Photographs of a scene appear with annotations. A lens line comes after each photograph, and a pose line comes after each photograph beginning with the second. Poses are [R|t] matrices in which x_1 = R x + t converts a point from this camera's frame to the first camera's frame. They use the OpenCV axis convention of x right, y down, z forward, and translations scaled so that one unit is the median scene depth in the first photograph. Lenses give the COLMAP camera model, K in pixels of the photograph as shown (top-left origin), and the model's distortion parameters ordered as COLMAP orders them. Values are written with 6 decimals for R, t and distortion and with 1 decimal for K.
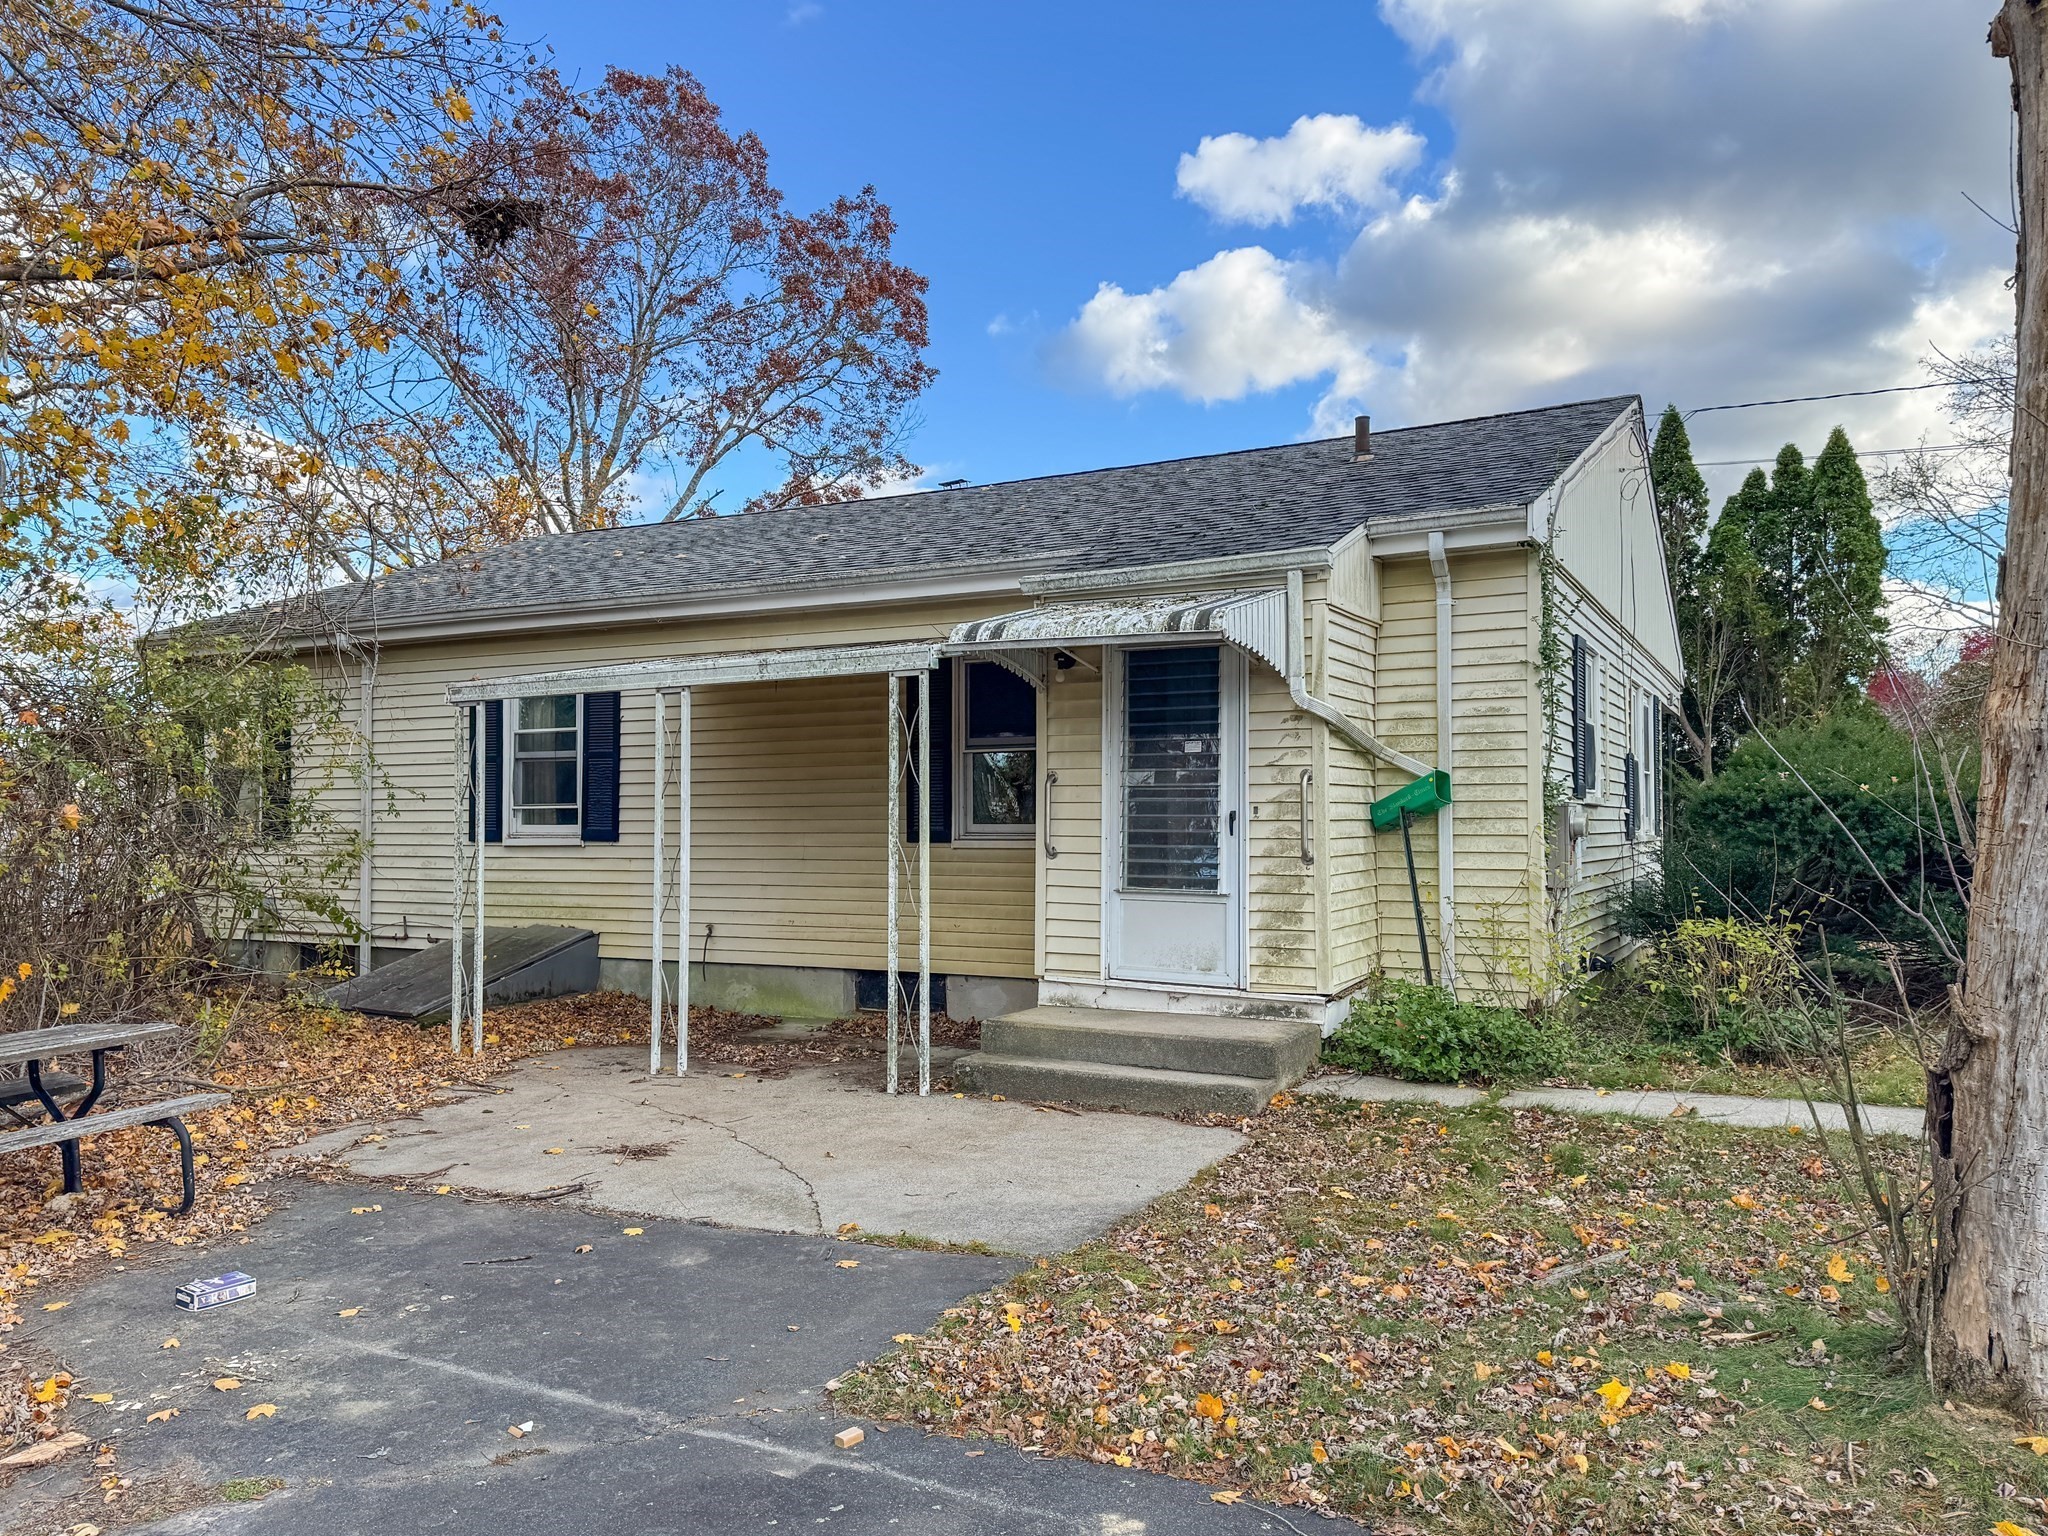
lens RADIAL K [[1524.7, 0, 983.6], [0, 1524.7, 816.8], [0, 0, 1]] dist [0.006684, -0.005726]
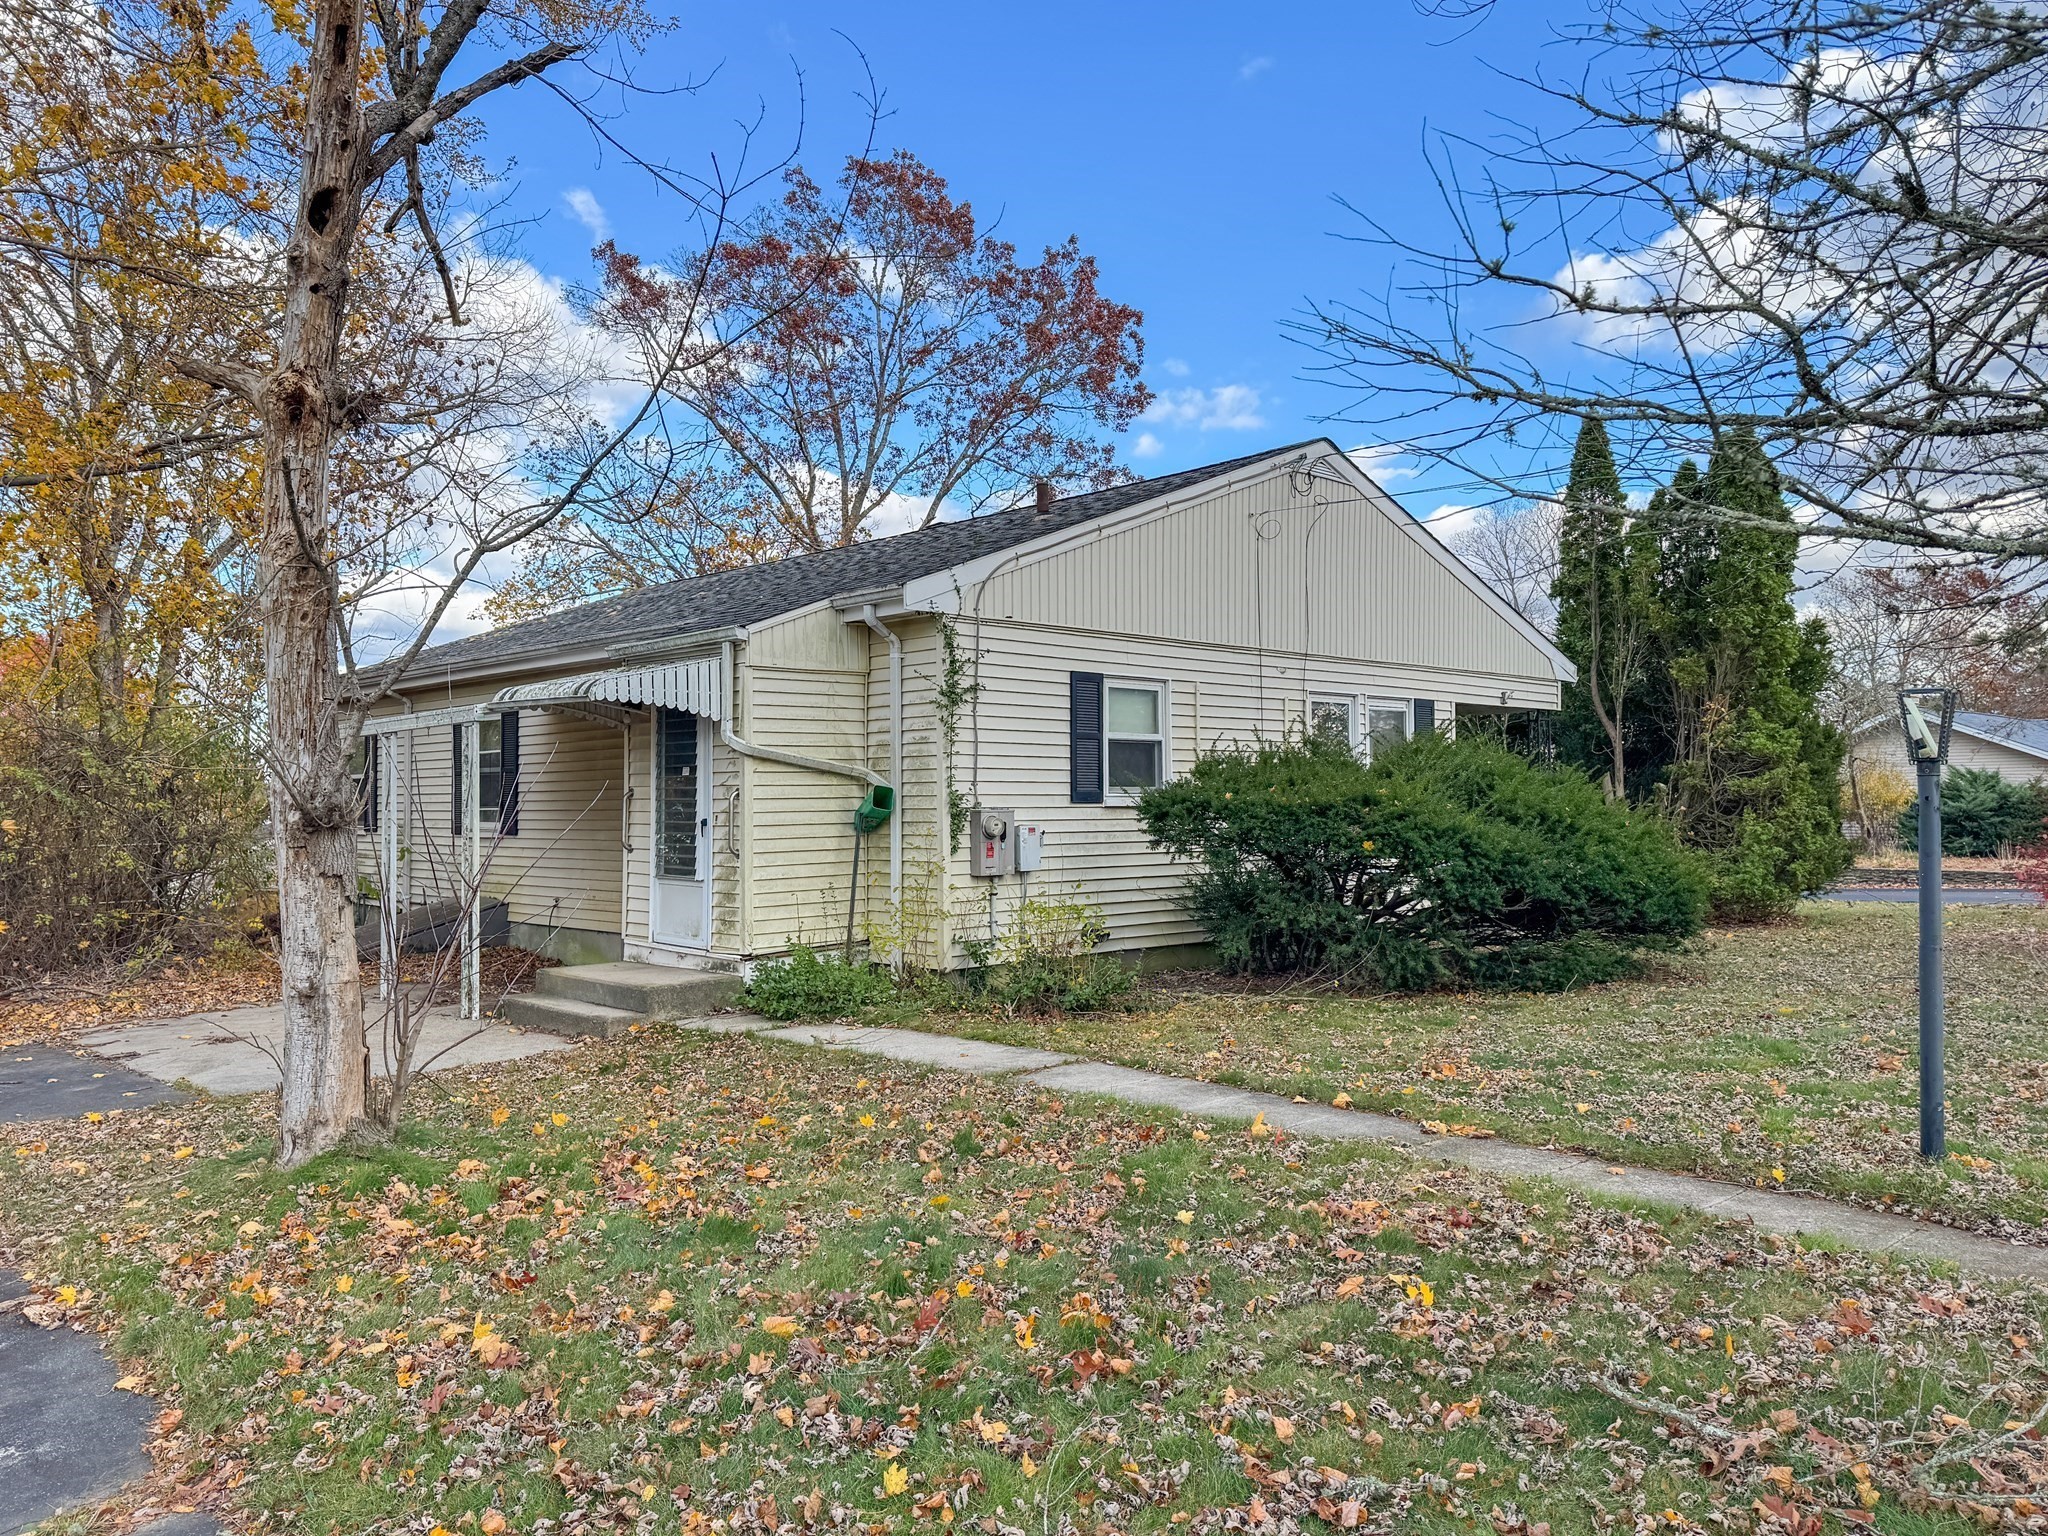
lens RADIAL K [[1484.3, 0, 994.7], [0, 1484.3, 767.8], [0, 0, 1]] dist [-0.004126, 0.001425]
pose [[0.955942, -0.014568, -0.293193, 0.700523], [0.009548, 0.999782, -0.018547, -0.019659], [0.293400, 0.014931, 0.955873, -0.168087]]
